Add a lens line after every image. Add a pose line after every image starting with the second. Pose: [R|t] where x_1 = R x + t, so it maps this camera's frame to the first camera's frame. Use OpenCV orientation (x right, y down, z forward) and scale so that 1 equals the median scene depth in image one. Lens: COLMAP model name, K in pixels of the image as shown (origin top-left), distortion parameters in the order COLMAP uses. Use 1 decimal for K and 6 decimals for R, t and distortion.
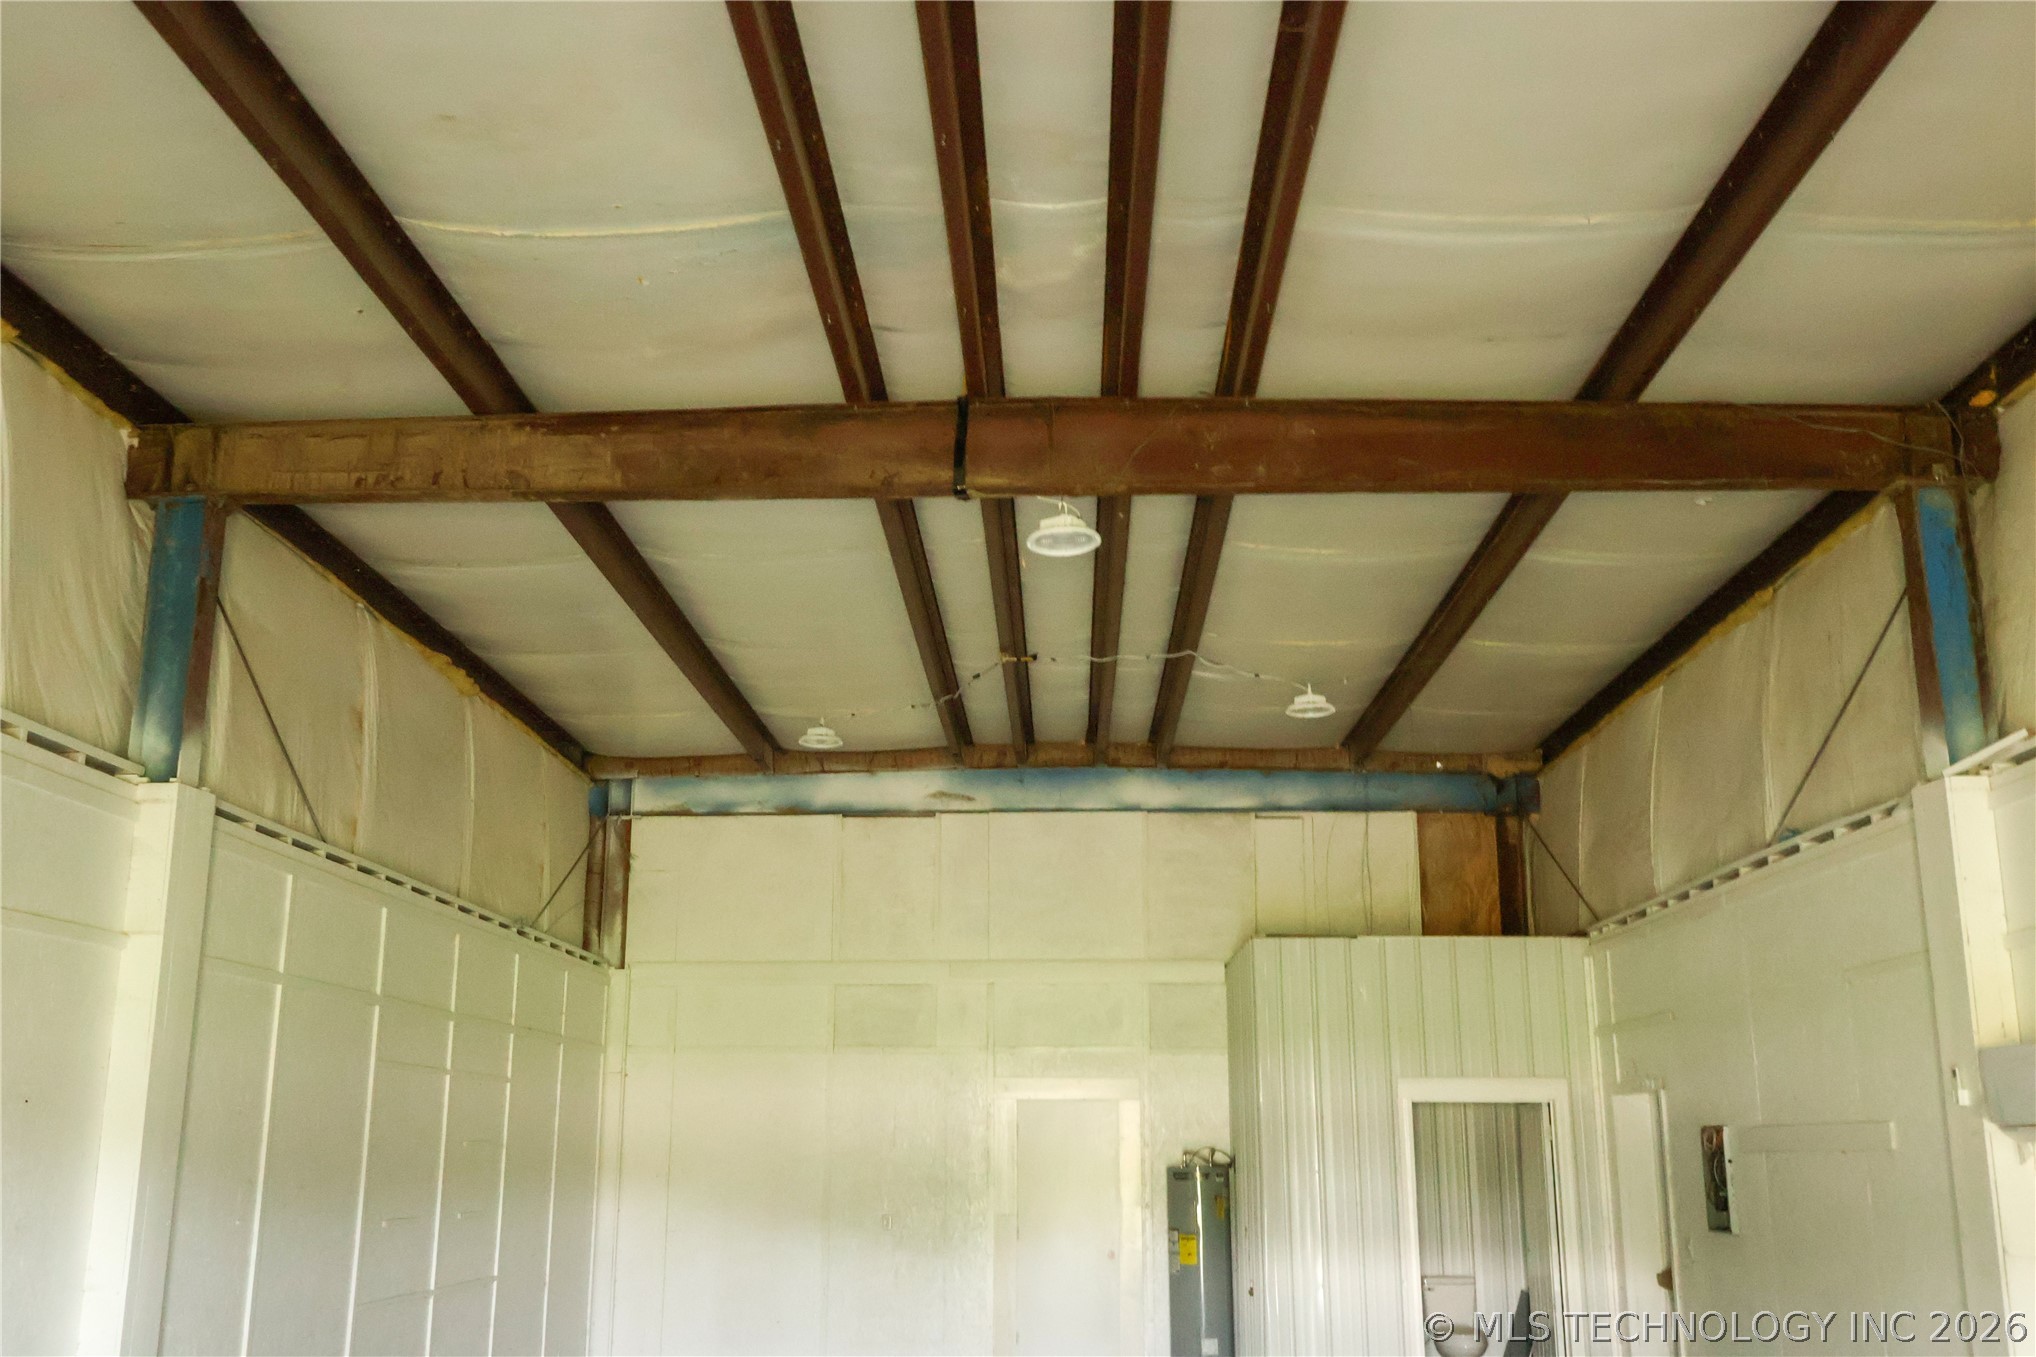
lens RADIAL K [[1894.5, 0, 1007.1], [0, 1894.5, 712.7], [0, 0, 1]] dist [0.000264, 0.000000]
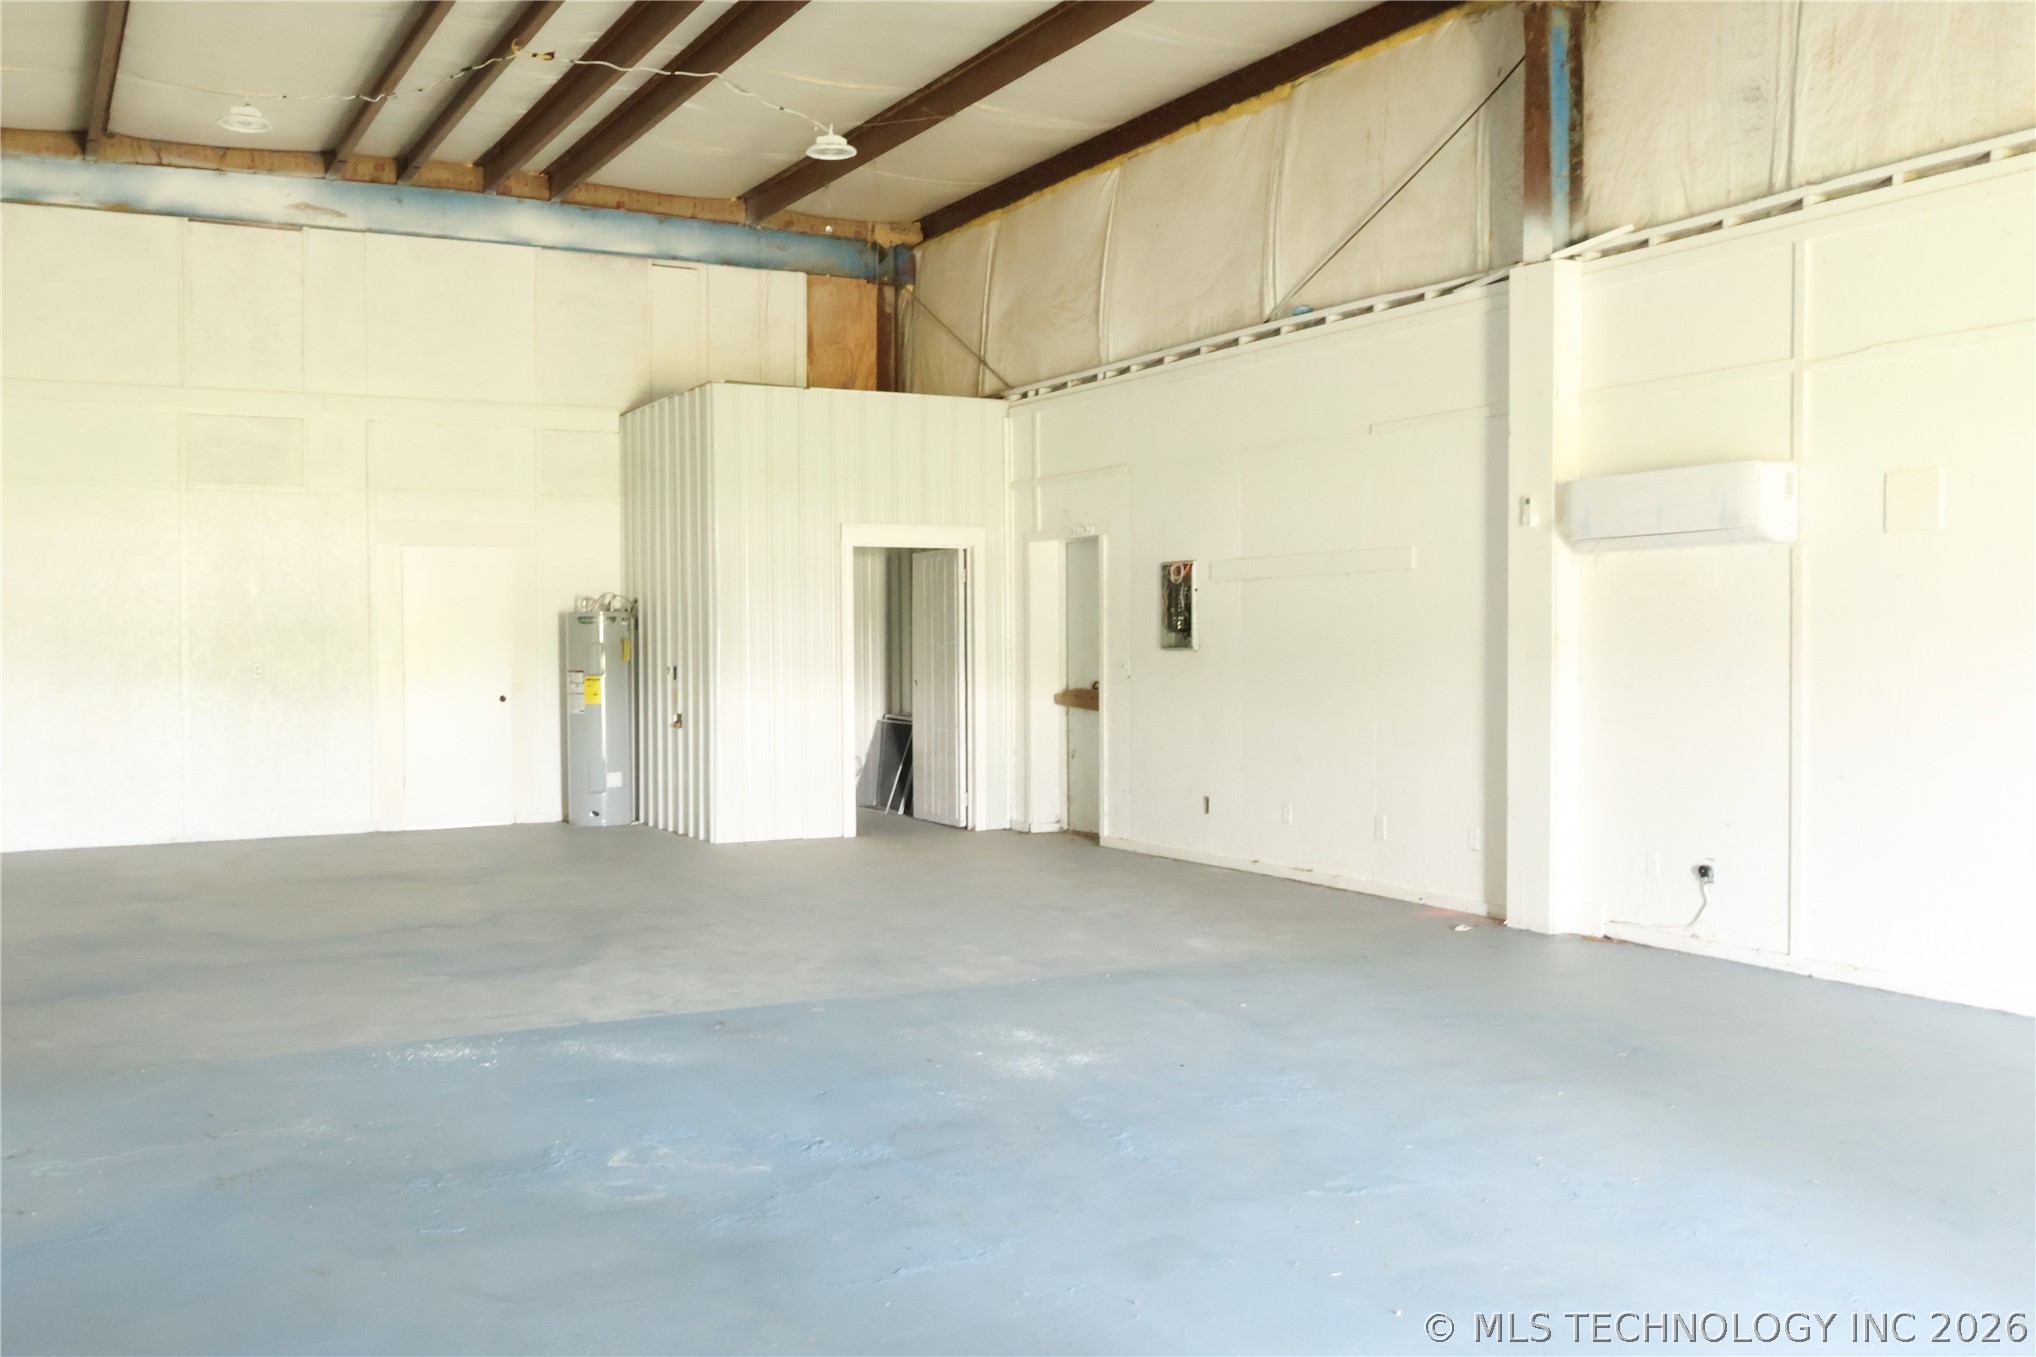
lens RADIAL K [[1894.5, 0, 1009.3], [0, 1894.5, 680.4], [0, 0, 1]] dist [0.000264, 0.000000]
pose [[0.870357, -0.016900, 0.492130, -0.217916], [-0.104168, 0.970474, 0.217553, 0.036205], [-0.481276, -0.240613, 0.842899, 0.044376]]
